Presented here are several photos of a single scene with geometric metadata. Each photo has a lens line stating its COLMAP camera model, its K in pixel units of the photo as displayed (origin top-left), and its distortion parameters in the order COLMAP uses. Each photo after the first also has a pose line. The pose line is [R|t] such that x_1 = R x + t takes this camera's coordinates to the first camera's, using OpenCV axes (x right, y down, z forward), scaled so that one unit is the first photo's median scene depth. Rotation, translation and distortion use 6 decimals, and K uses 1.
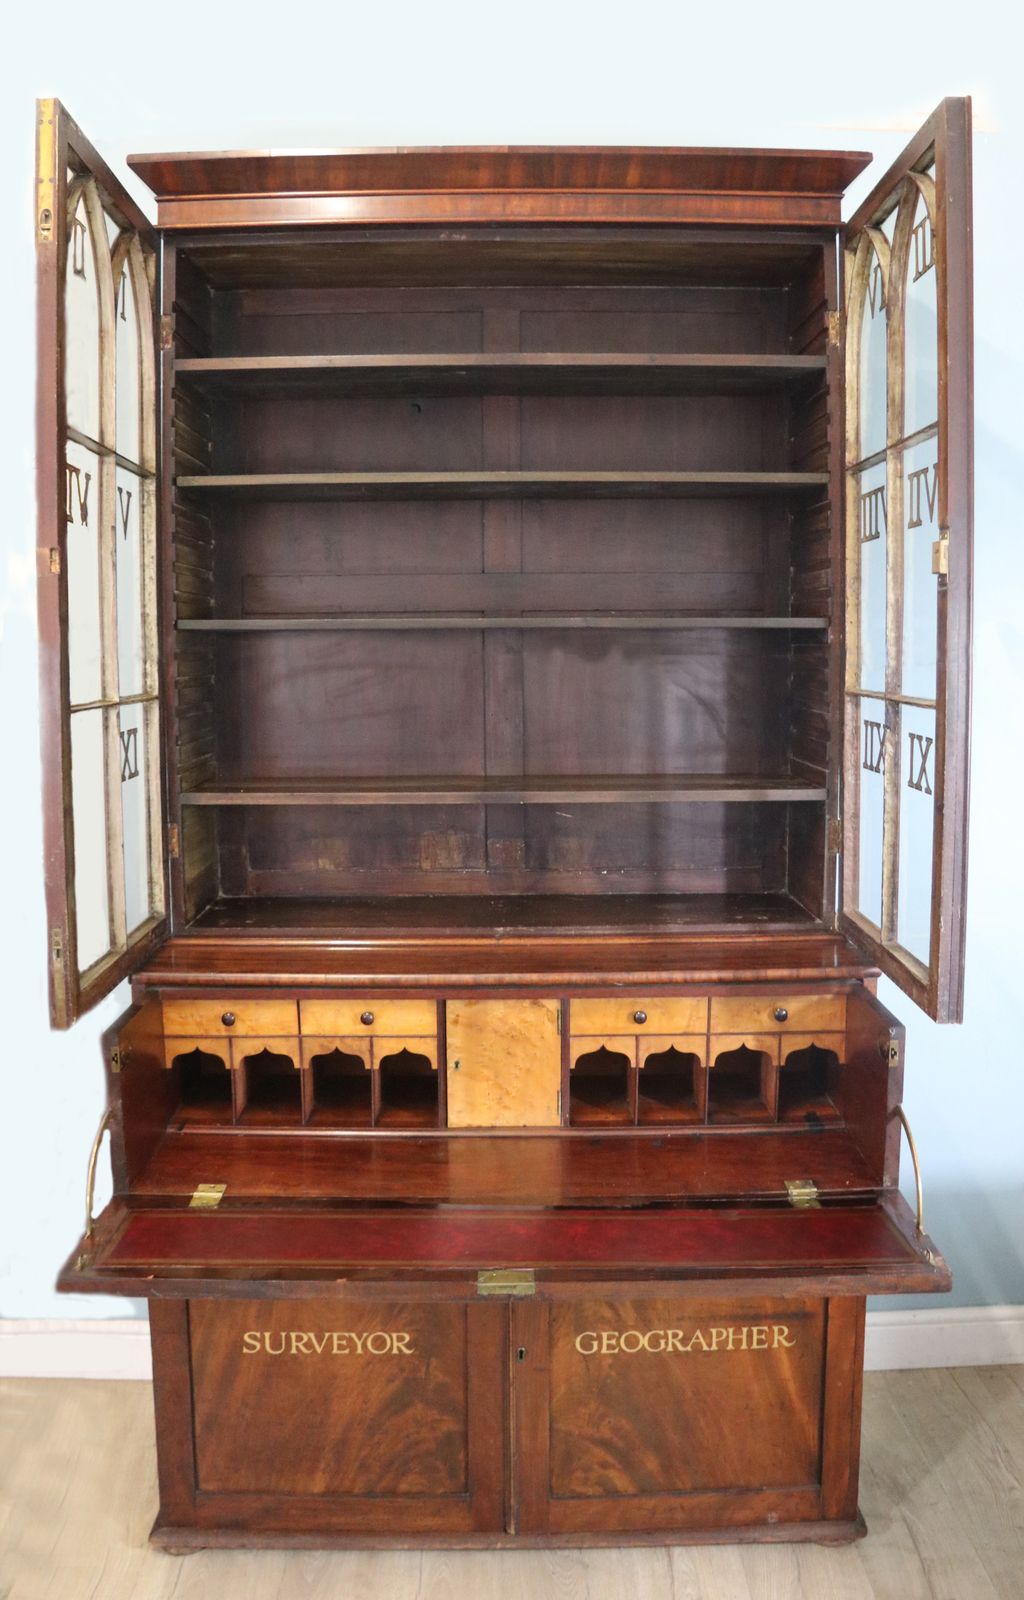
lens RADIAL K [[1320.1, 0, 506.6], [0, 1320.1, 738.4], [0, 0, 1]] dist [-0.167491, 0.110248]
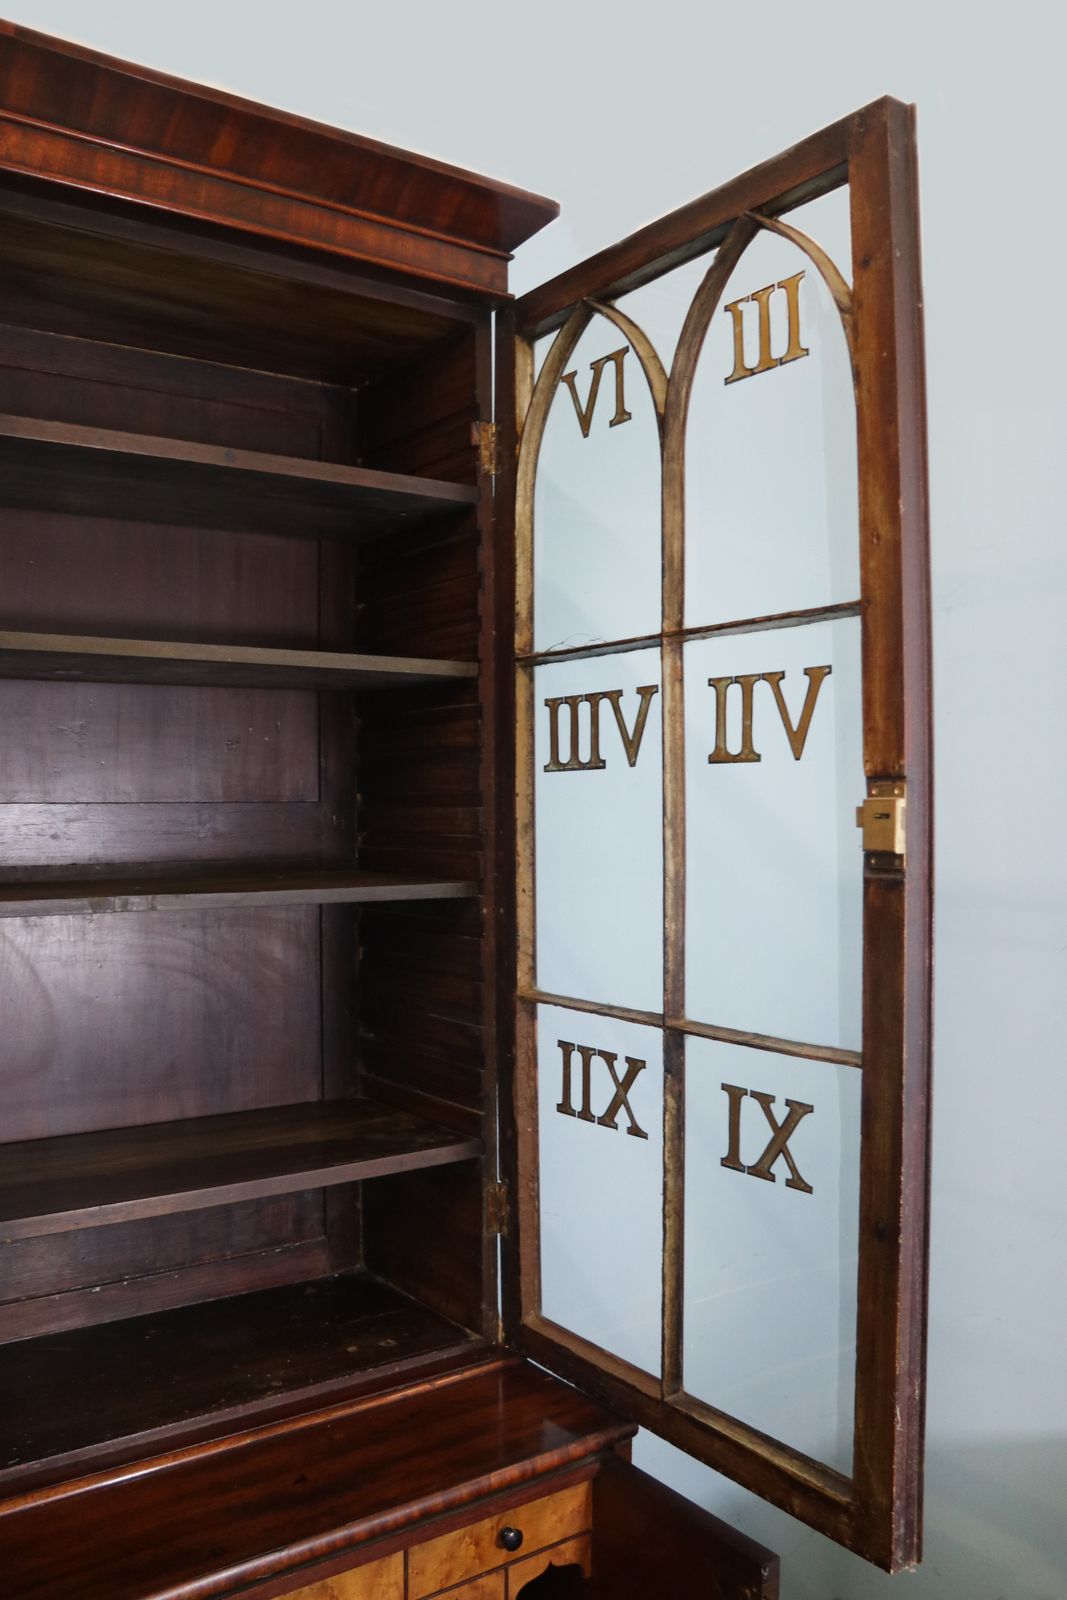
lens RADIAL K [[1276.8, 0, 533.5], [0, 1276.8, 800.0], [0, 0, 1]] dist [-0.173449, 0.098904]
pose [[0.809465, 0.003284, 0.587159, -0.116494], [0.043725, 0.996871, -0.065855, -0.096183], [-0.585538, 0.078980, 0.806788, 0.495659]]
